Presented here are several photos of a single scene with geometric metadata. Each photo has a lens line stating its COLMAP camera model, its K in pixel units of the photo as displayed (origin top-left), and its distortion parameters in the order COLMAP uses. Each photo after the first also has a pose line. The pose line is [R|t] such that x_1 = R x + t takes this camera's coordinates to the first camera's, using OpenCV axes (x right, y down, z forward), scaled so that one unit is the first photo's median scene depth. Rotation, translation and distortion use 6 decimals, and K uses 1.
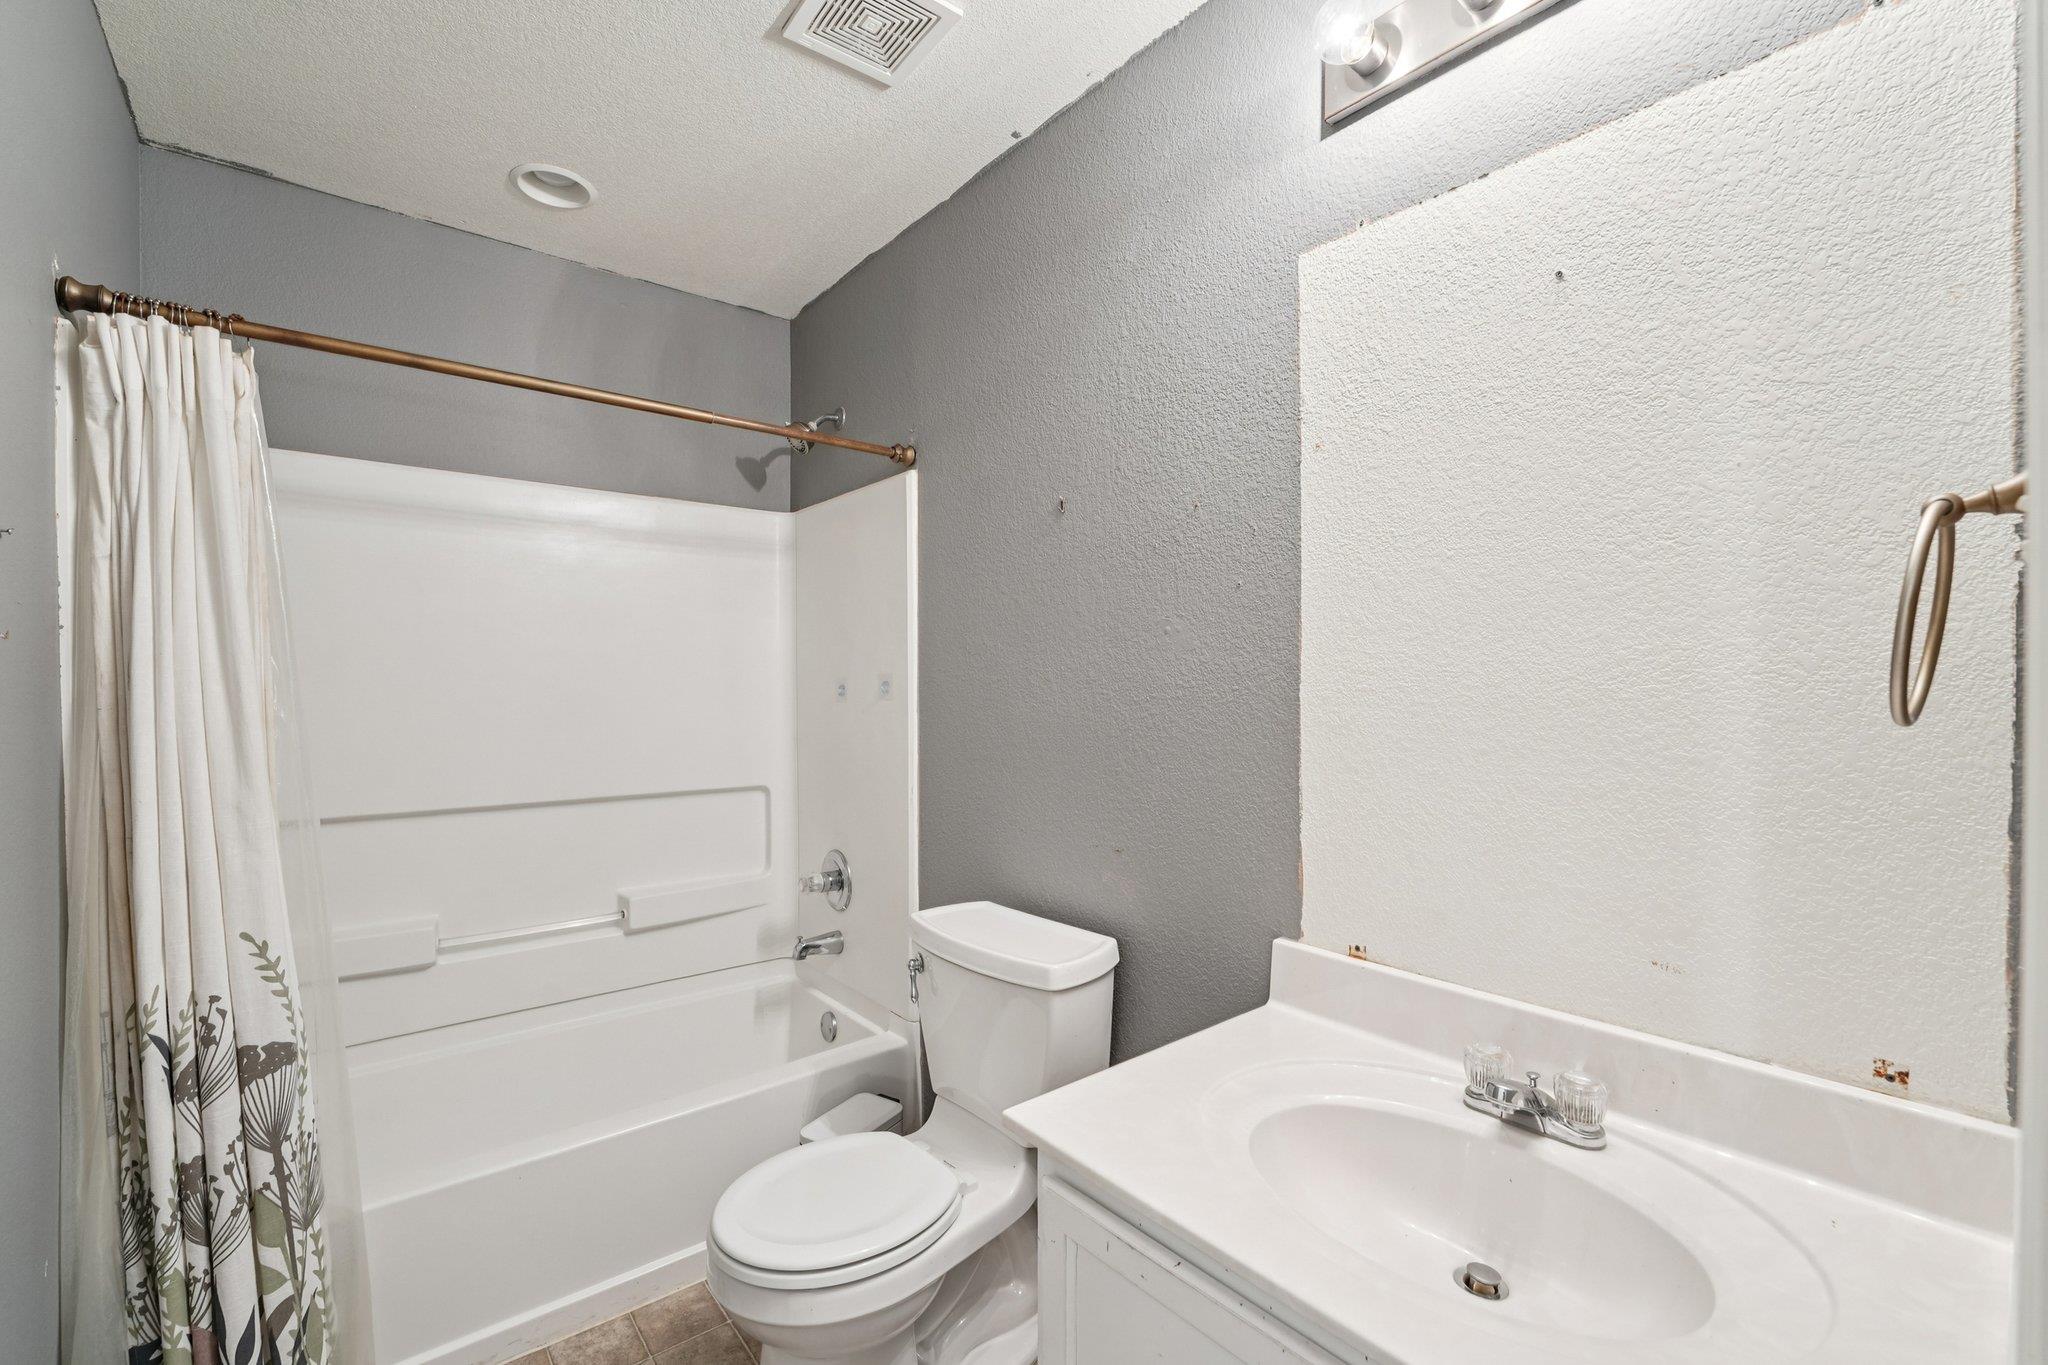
lens RADIAL K [[776.3, 0, 1029.4], [0, 776.3, 694.5], [0, 0, 1]] dist [-0.001953, -0.000141]
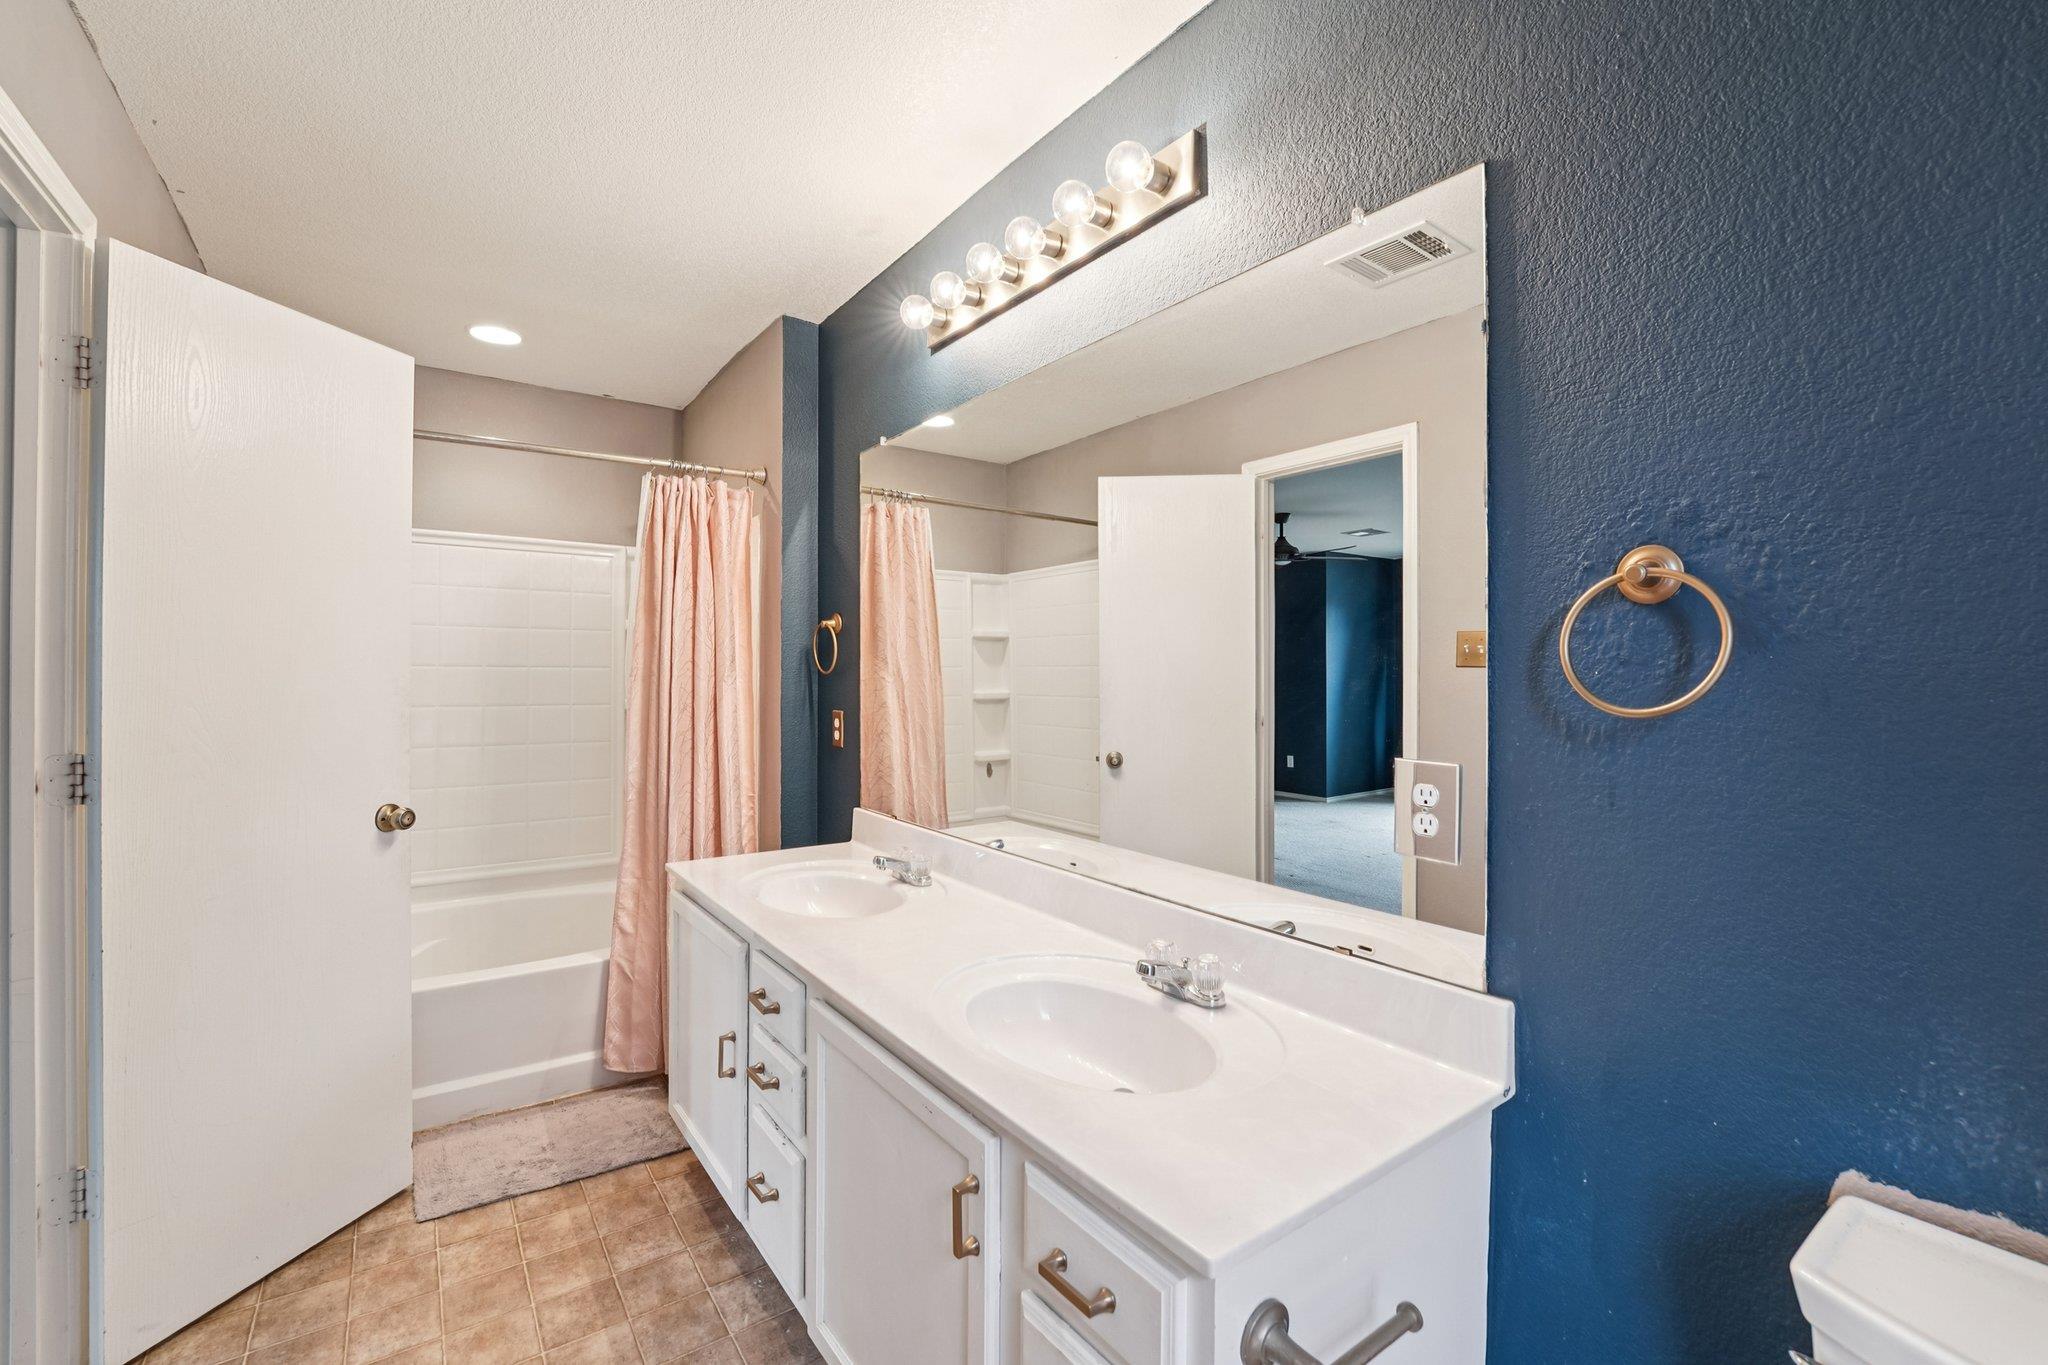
lens RADIAL K [[842.5, 0, 1017.5], [0, 842.5, 673.4], [0, 0, 1]] dist [-0.000046, 0.000114]
pose [[0.995157, -0.000174, -0.098298, 0.517813], [-0.002173, 0.999715, -0.023769, 0.016787], [0.098274, 0.023867, 0.994873, -0.555059]]
